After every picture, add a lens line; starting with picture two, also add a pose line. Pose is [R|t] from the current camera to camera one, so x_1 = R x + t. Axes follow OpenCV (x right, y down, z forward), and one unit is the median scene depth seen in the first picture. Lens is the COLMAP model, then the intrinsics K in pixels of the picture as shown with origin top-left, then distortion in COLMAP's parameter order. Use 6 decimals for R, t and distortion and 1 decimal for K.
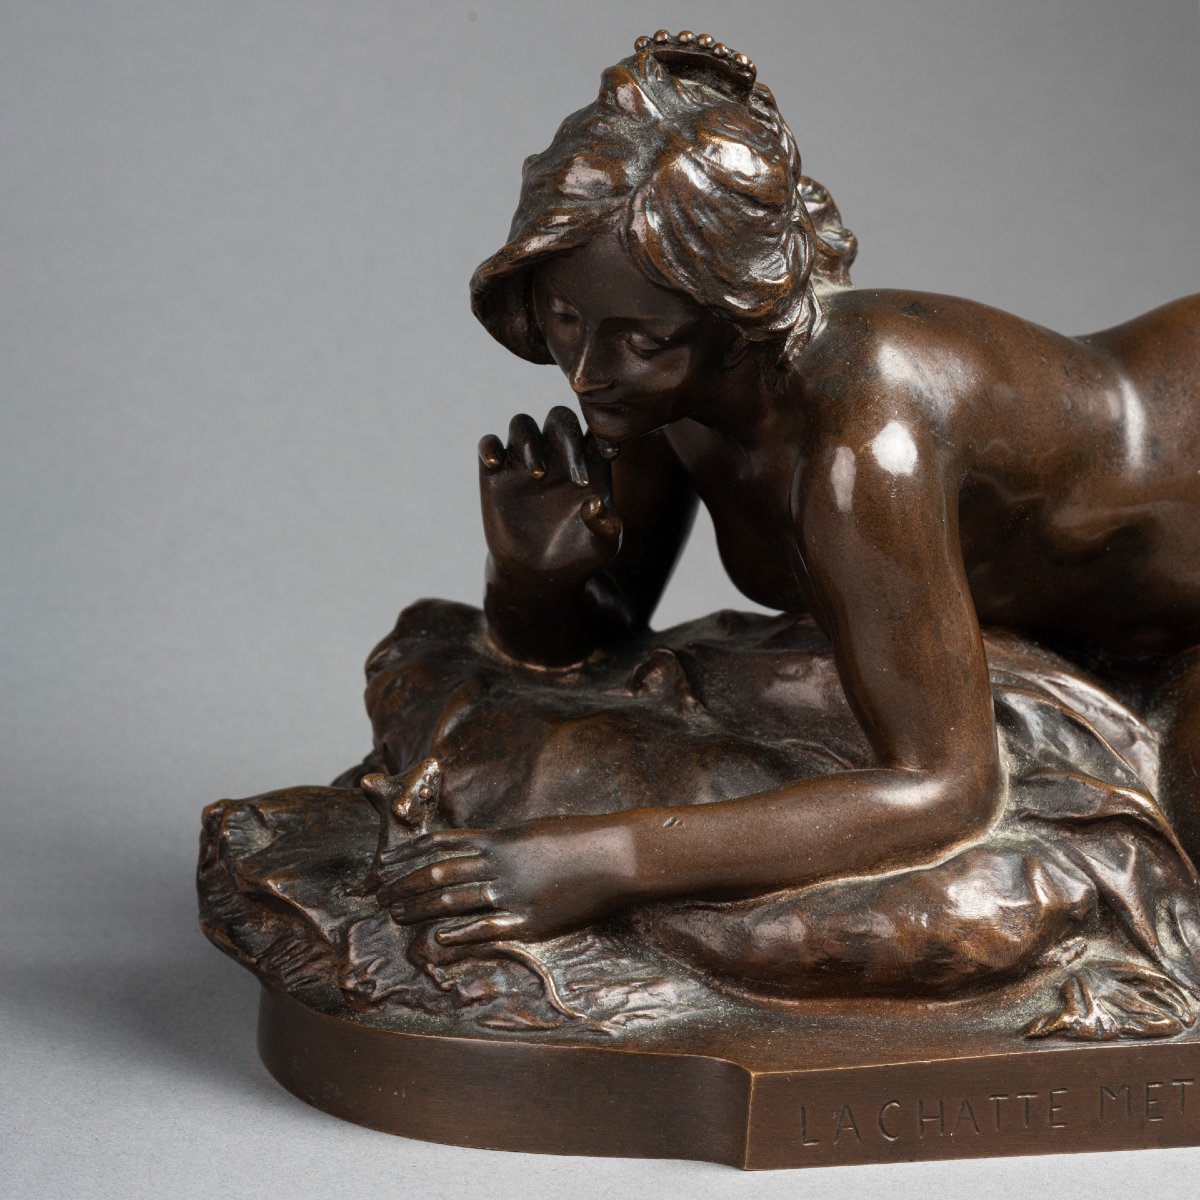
lens RADIAL K [[5588.0, 0, 599.6], [0, 5588.0, 598.5], [0, 0, 1]] dist [0.709411, 0.000000]
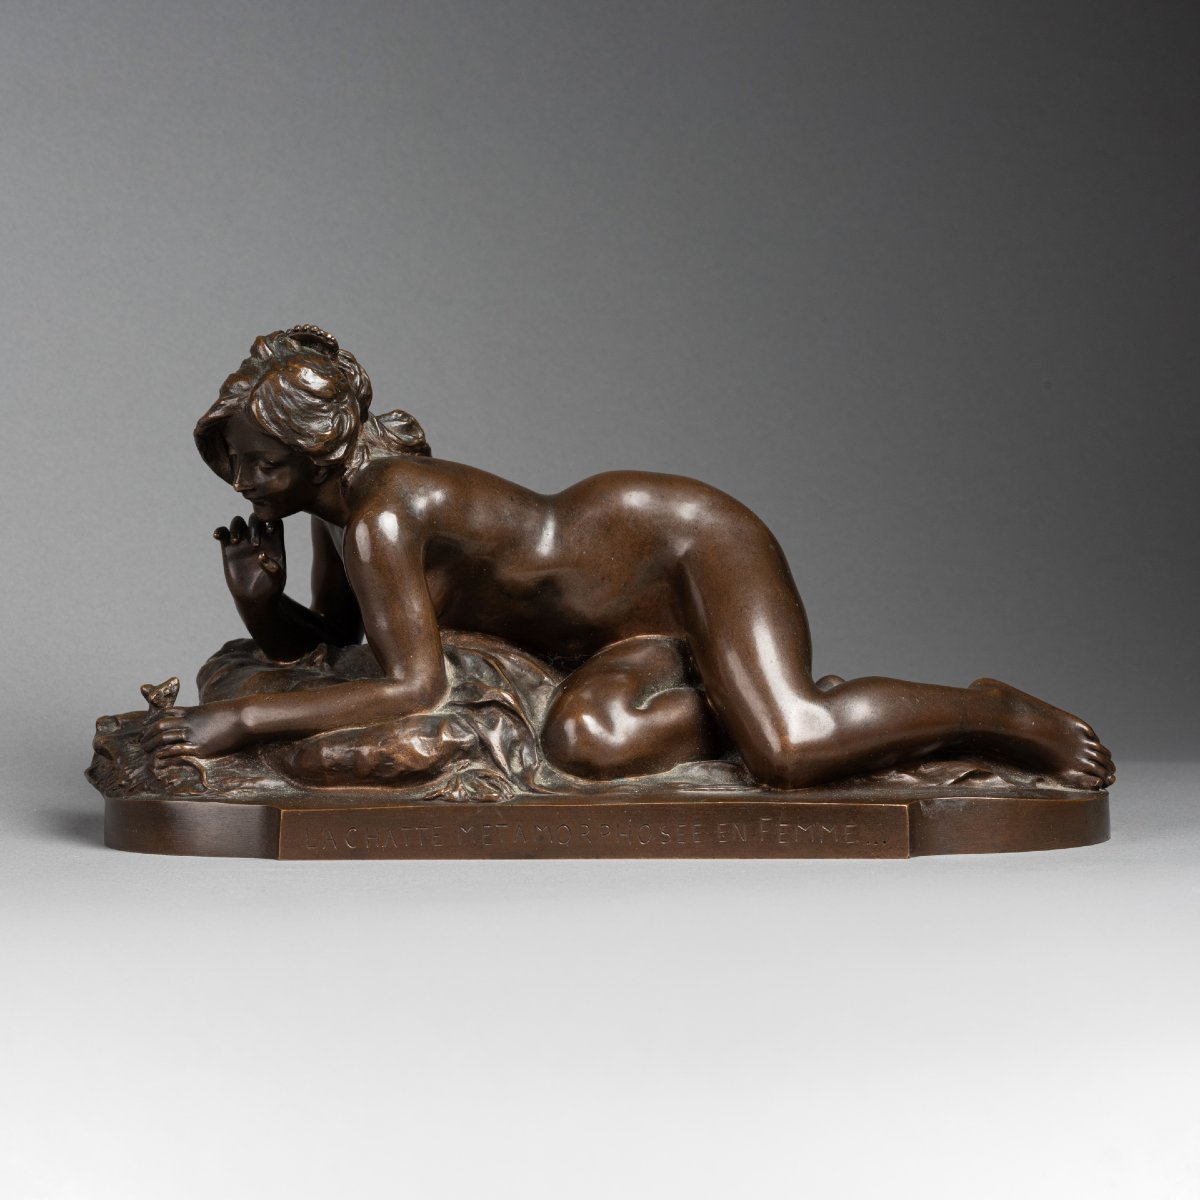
lens RADIAL K [[5588.0, 0, 600.1], [0, 5588.0, 600.0], [0, 0, 1]] dist [0.709411, 0.000000]
pose [[0.936834, -0.021724, -0.349099, 0.825887], [-0.057901, 0.974667, -0.216035, 0.432192], [0.344948, 0.222602, 0.911844, -0.806505]]
